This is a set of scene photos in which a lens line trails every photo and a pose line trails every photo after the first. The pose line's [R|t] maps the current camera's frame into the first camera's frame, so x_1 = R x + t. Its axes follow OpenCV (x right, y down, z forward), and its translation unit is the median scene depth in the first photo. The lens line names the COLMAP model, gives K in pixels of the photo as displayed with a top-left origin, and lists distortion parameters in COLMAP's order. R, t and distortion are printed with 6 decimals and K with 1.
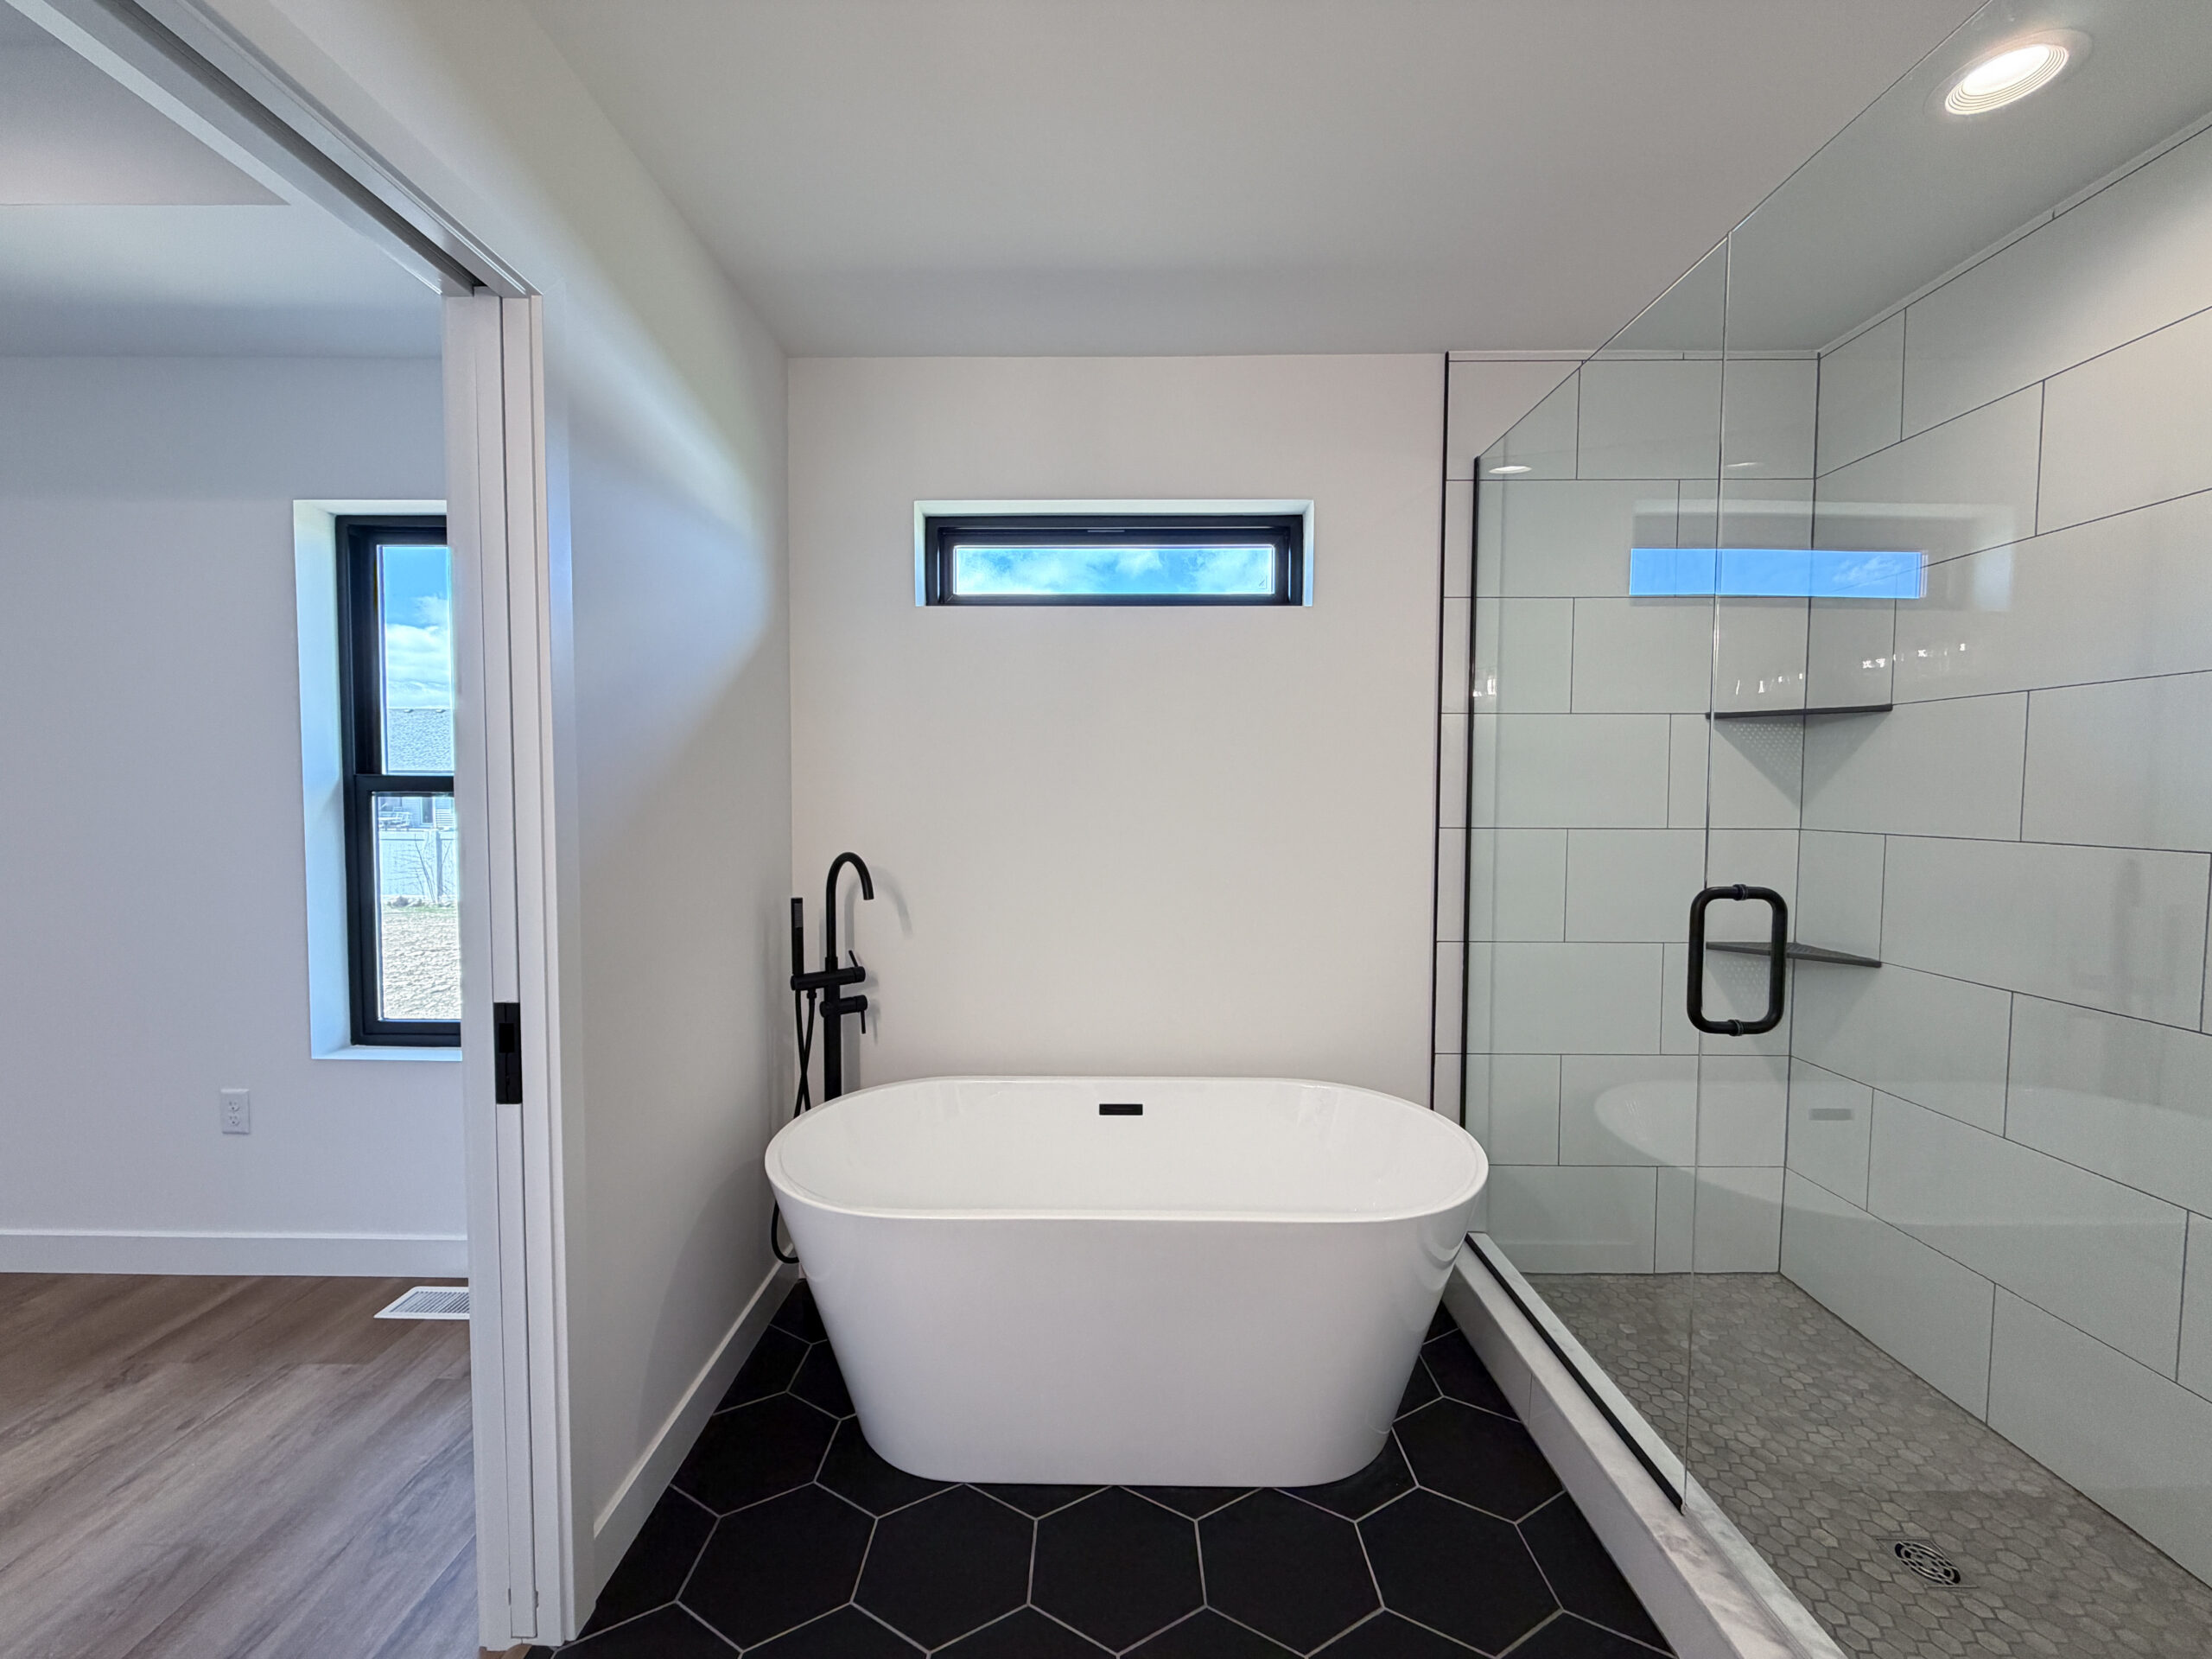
lens RADIAL K [[879.8, 0, 1102.8], [0, 879.8, 821.8], [0, 0, 1]] dist [0.000260, 0.000363]
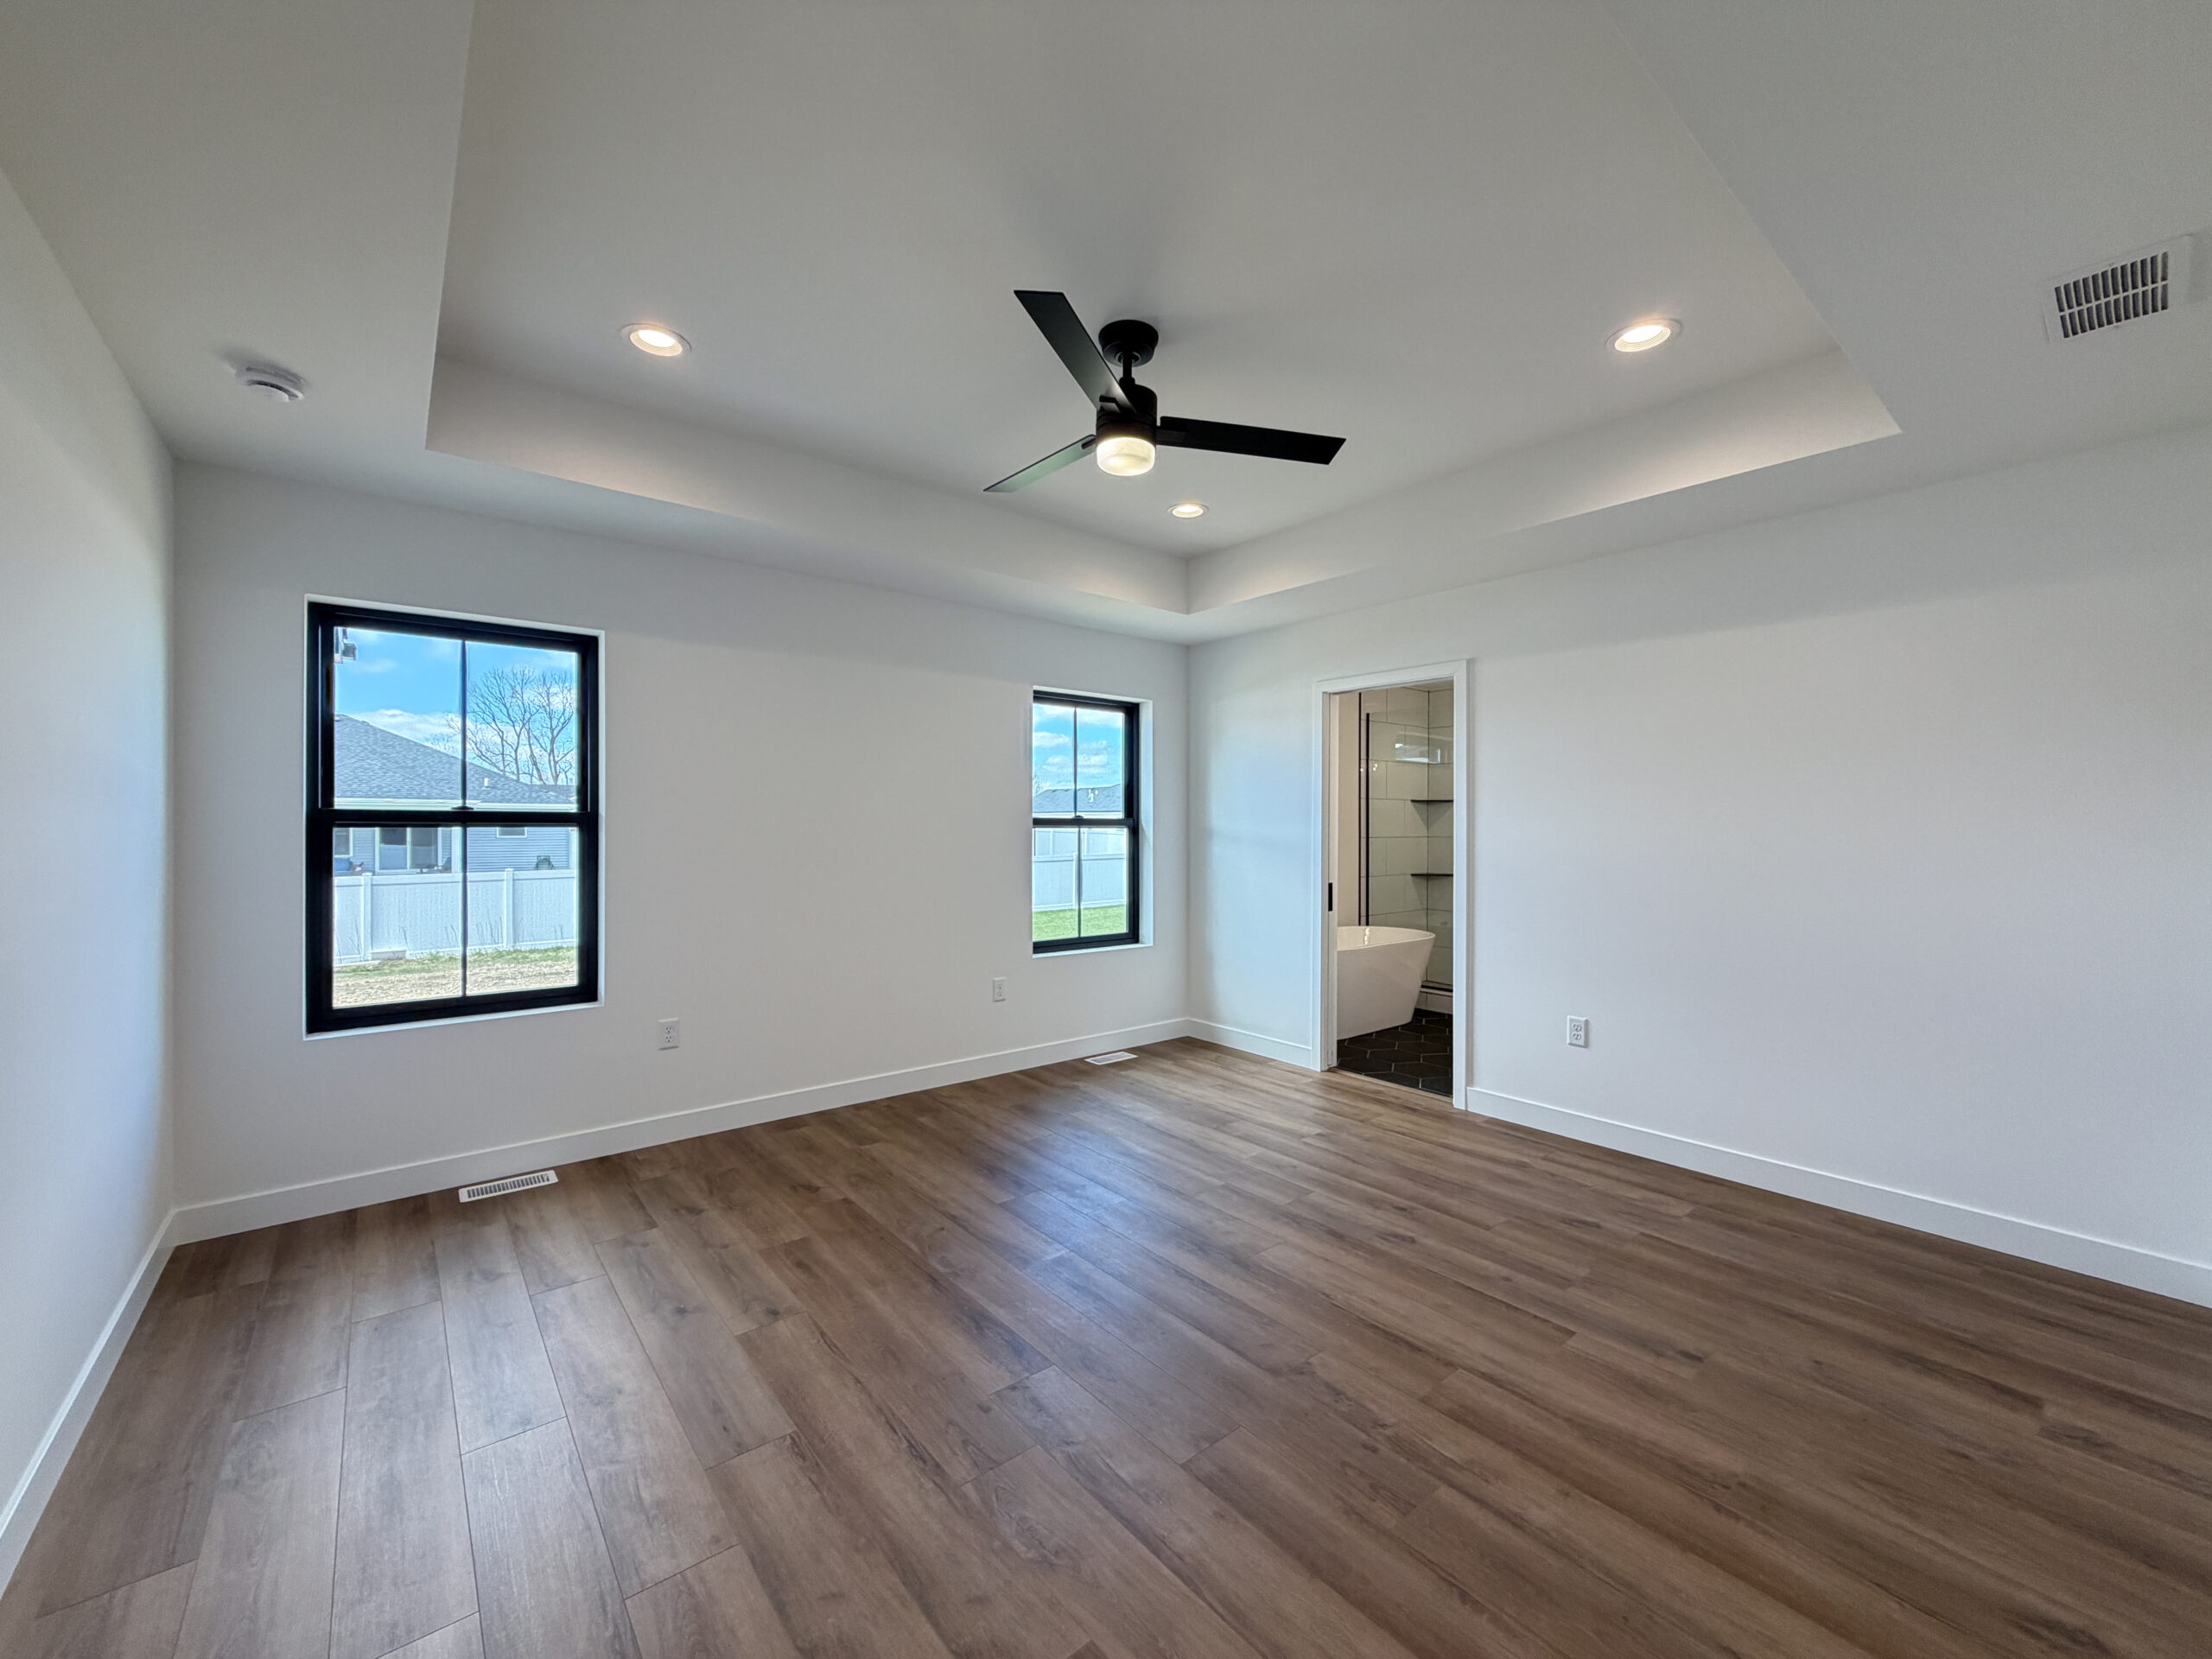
lens RADIAL K [[879.8, 0, 1107.1], [0, 879.8, 831.4], [0, 0, 1]] dist [0.000260, 0.000363]
pose [[0.768885, -0.005457, 0.639363, -2.162068], [0.029122, 0.999225, -0.026493, 0.037608], [-0.638723, 0.038990, 0.768448, -0.706515]]
